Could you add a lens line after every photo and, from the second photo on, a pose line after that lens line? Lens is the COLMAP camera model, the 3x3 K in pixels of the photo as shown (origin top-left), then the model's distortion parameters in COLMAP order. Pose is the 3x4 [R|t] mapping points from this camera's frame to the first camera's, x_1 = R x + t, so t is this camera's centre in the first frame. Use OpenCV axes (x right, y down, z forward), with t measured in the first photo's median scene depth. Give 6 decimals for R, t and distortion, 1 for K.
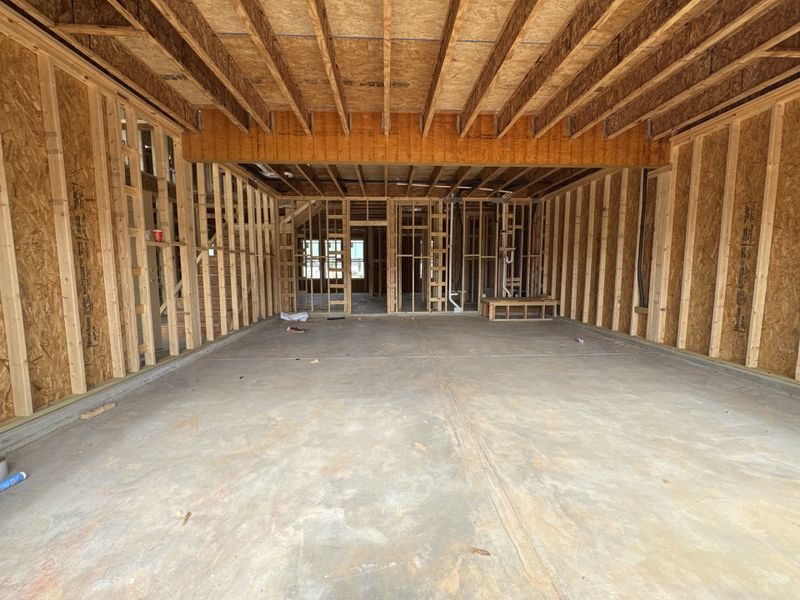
lens RADIAL K [[316.4, 0, 400.1], [0, 316.4, 296.1], [0, 0, 1]] dist [-0.000760, -0.000006]
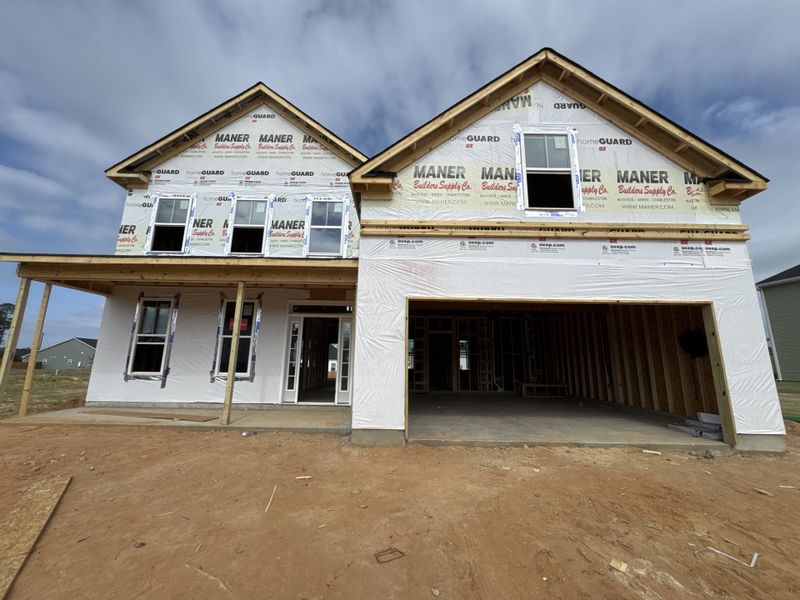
lens RADIAL K [[316.4, 0, 399.8], [0, 316.4, 299.2], [0, 0, 1]] dist [-0.000760, -0.000006]
pose [[0.998529, 0.008538, -0.053540, -0.230367], [-0.023307, 0.959216, -0.281713, 0.069514], [0.048951, 0.282547, 0.958004, -0.616937]]
